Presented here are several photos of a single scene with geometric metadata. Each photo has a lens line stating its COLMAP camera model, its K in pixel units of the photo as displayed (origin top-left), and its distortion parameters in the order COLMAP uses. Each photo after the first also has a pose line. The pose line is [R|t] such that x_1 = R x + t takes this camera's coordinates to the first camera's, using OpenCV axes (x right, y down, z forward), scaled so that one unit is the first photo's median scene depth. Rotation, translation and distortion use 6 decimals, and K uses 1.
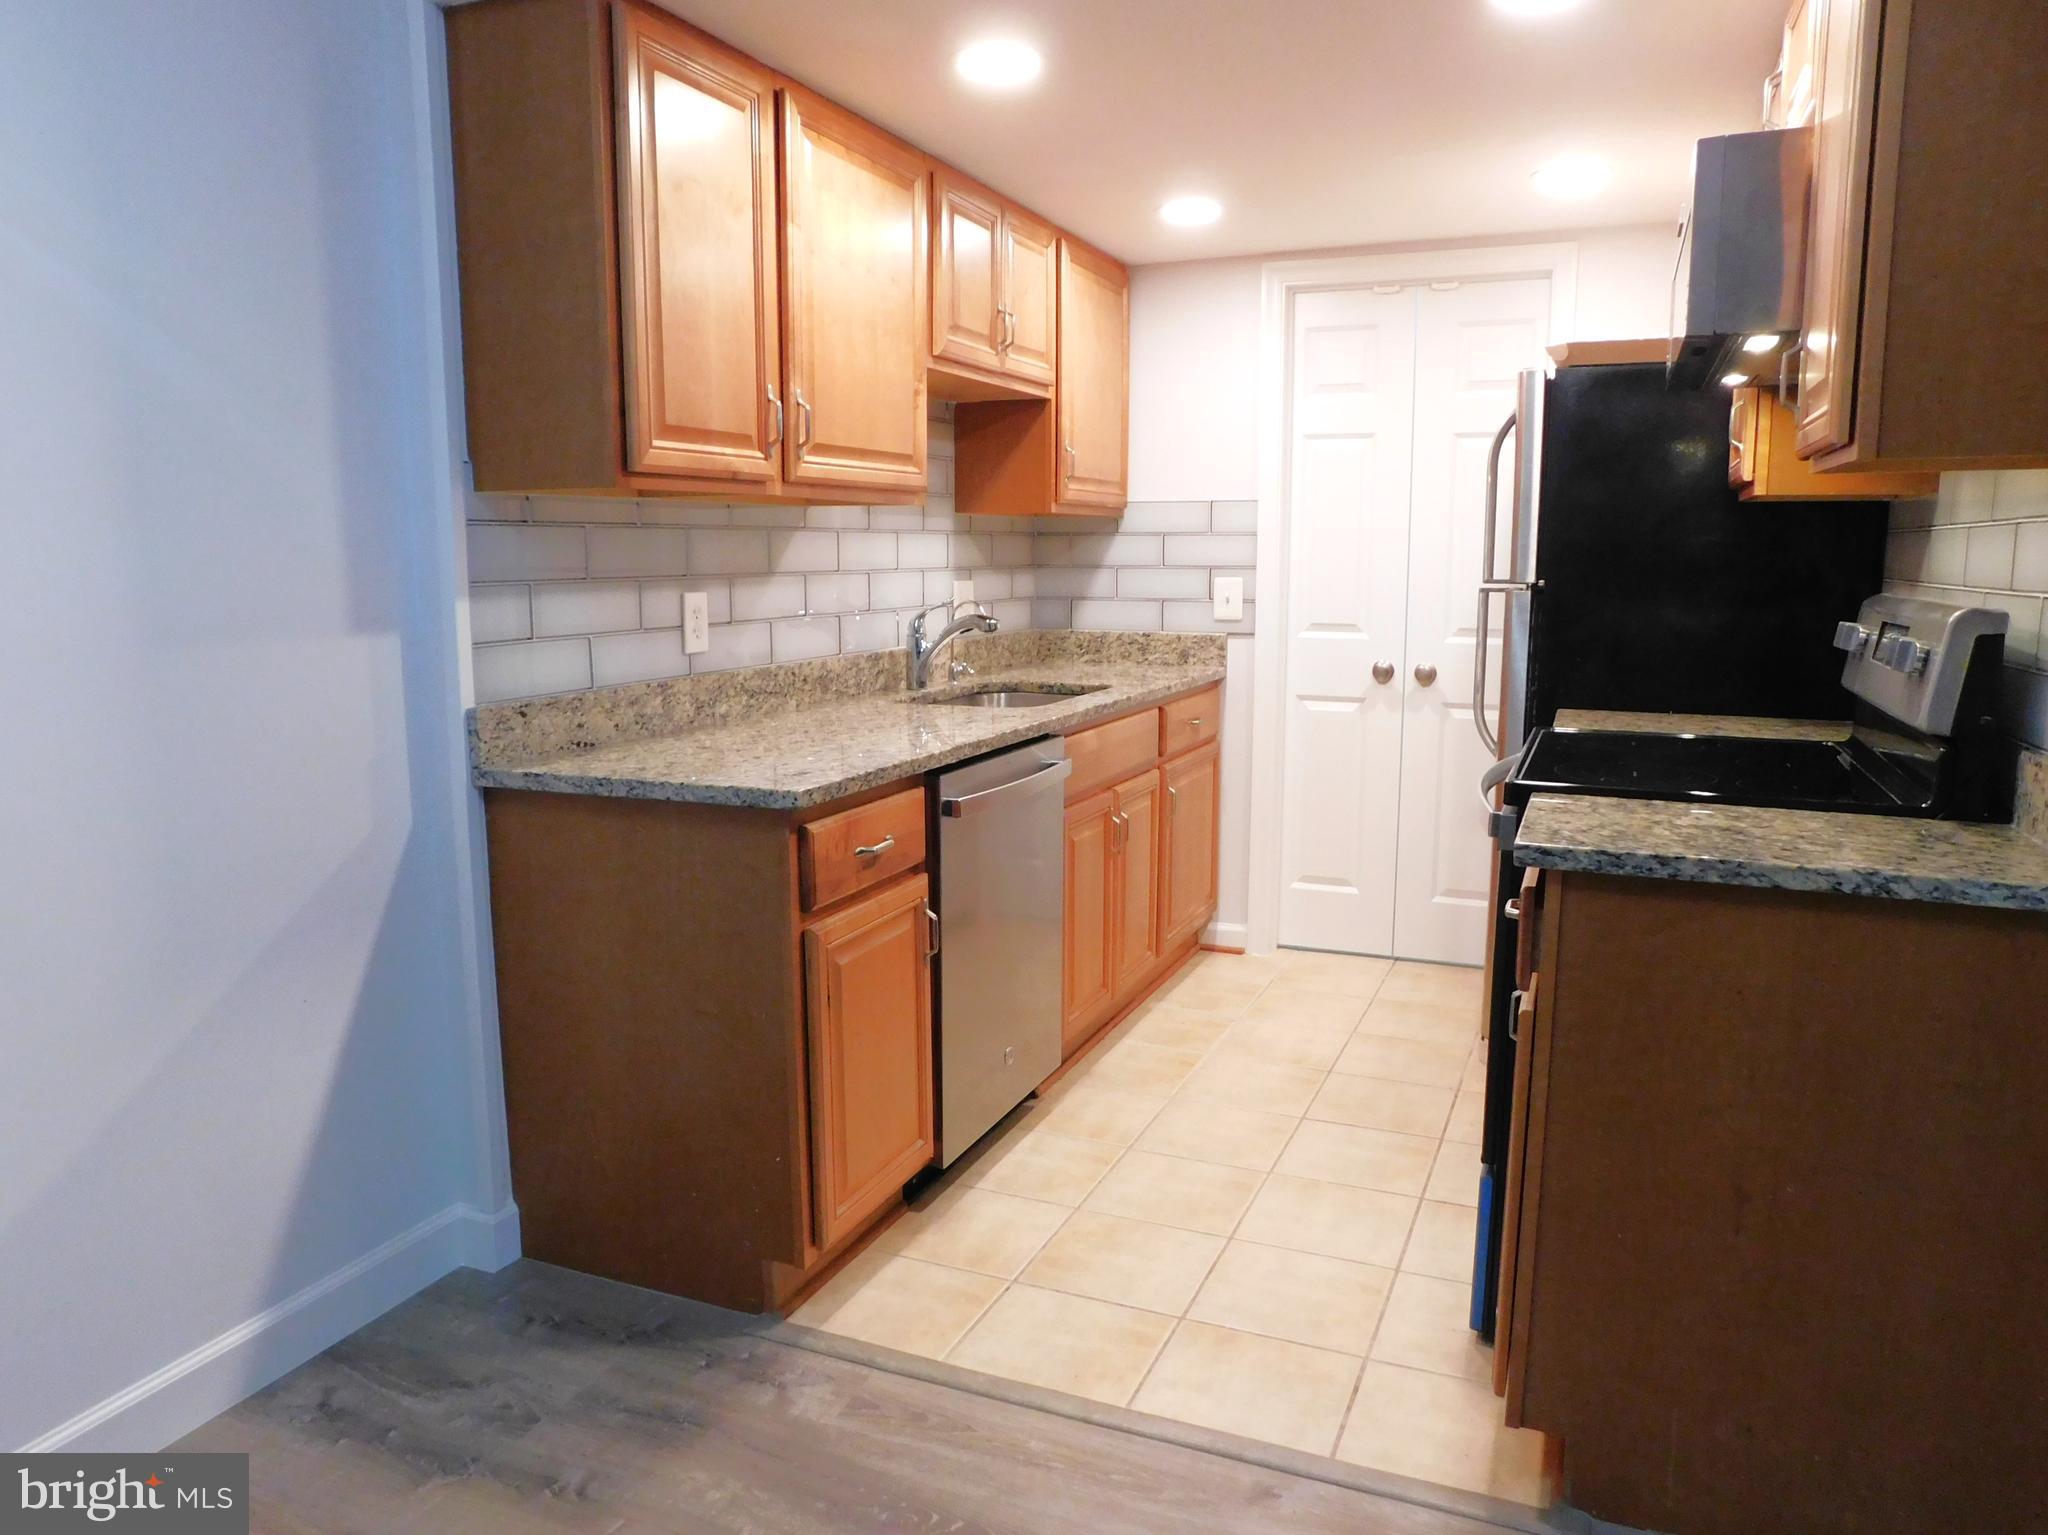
lens RADIAL K [[1420.3, 0, 1024.0], [0, 1420.3, 767.5], [0, 0, 1]] dist [-0.065575, 0.064943]
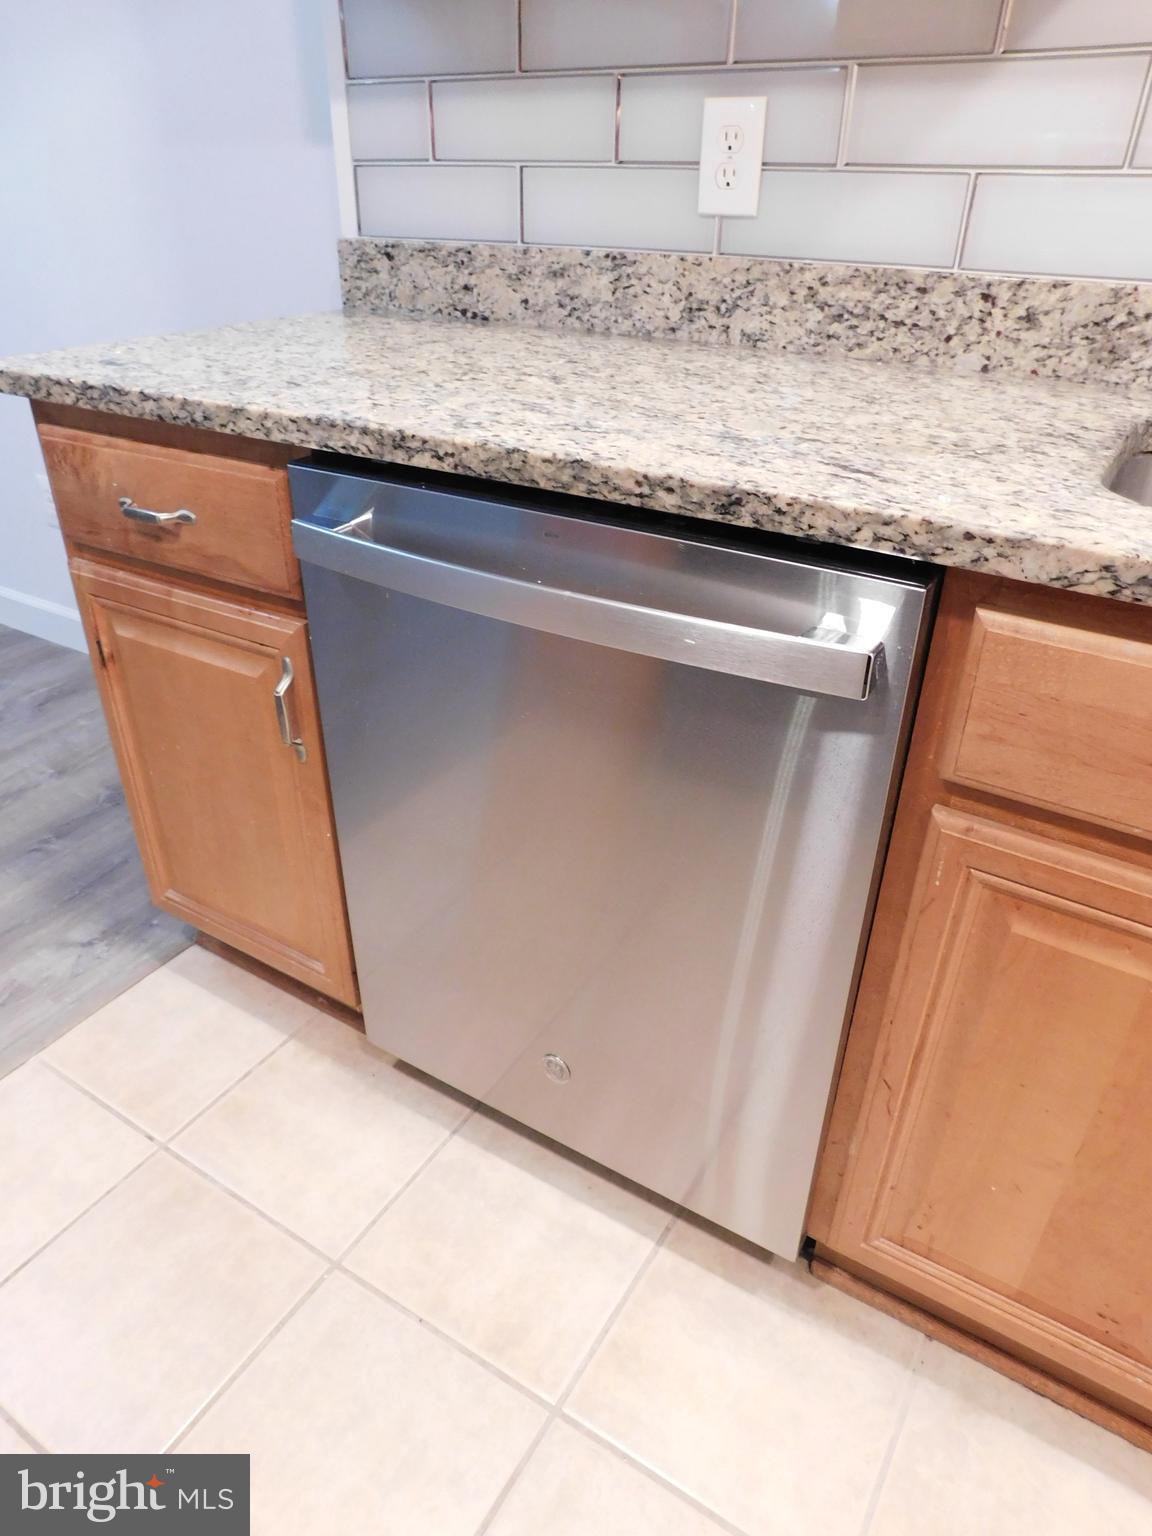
lens RADIAL K [[1045.5, 0, 570.0], [0, 1045.5, 782.4], [0, 0, 1]] dist [-0.088974, 0.070597]
pose [[-0.160488, 0.511803, -0.843980, 0.252493], [-0.157601, 0.830806, 0.533783, -0.095520], [0.974374, 0.218678, -0.052674, 0.943264]]
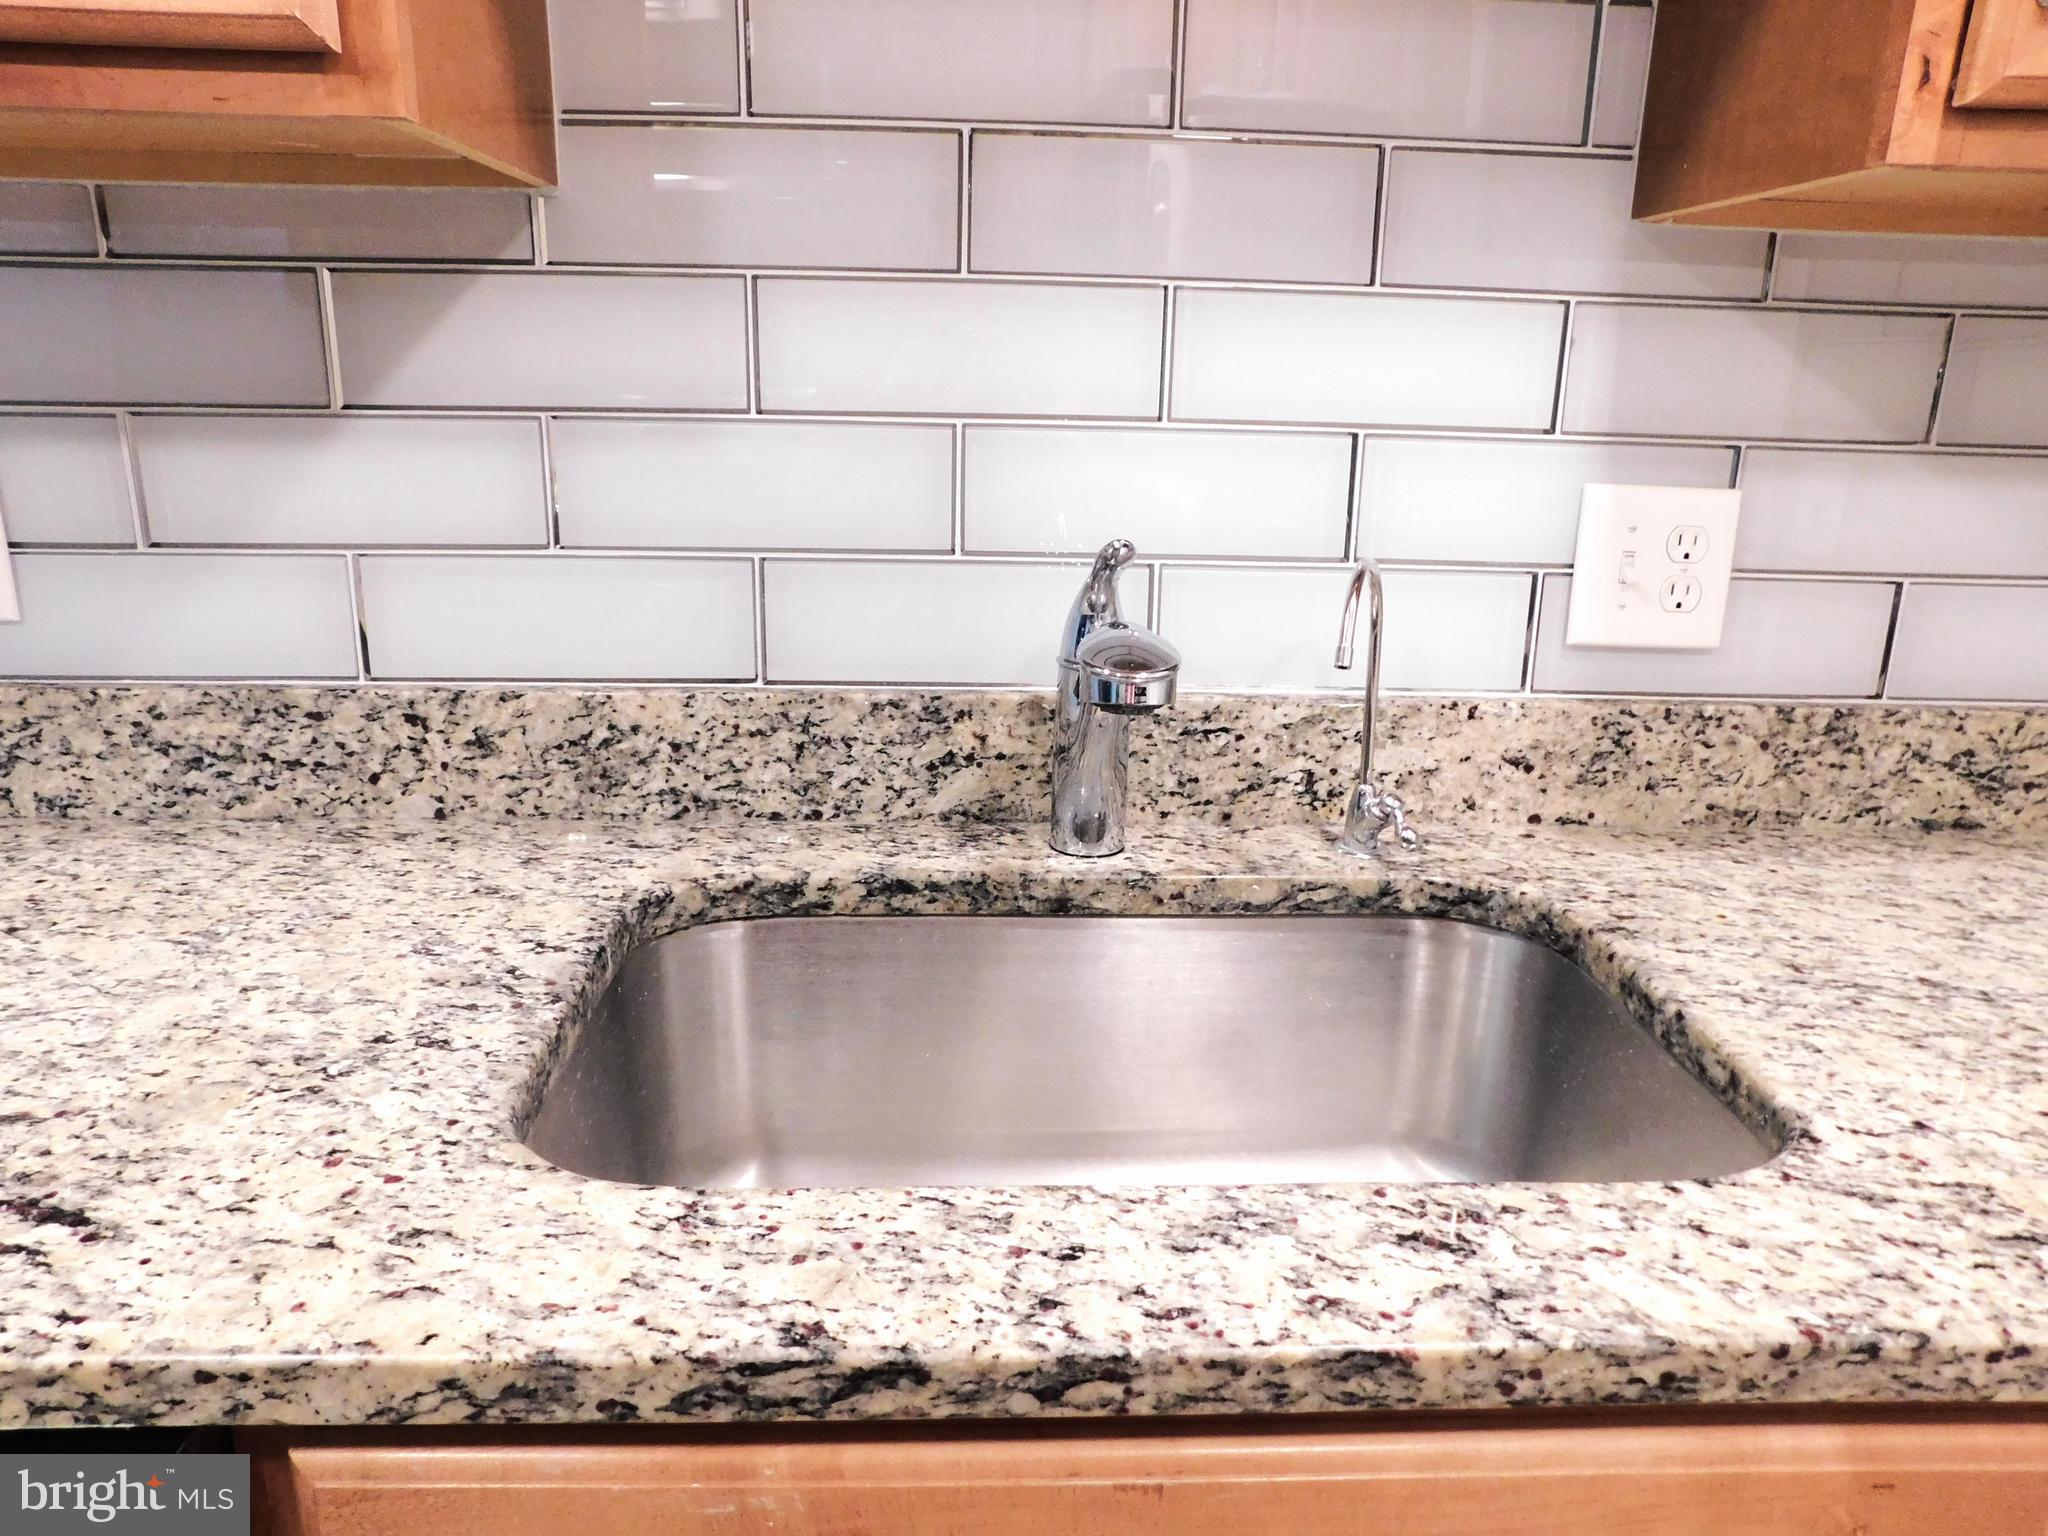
lens RADIAL K [[1420.3, 0, 1024.0], [0, 1420.3, 768.0], [0, 0, 1]] dist [-0.065575, 0.064943]
pose [[0.422000, 0.264435, -0.867174, 0.191104], [-0.155826, 0.963438, 0.217959, -0.153927], [0.893104, 0.043150, 0.447776, 1.011597]]
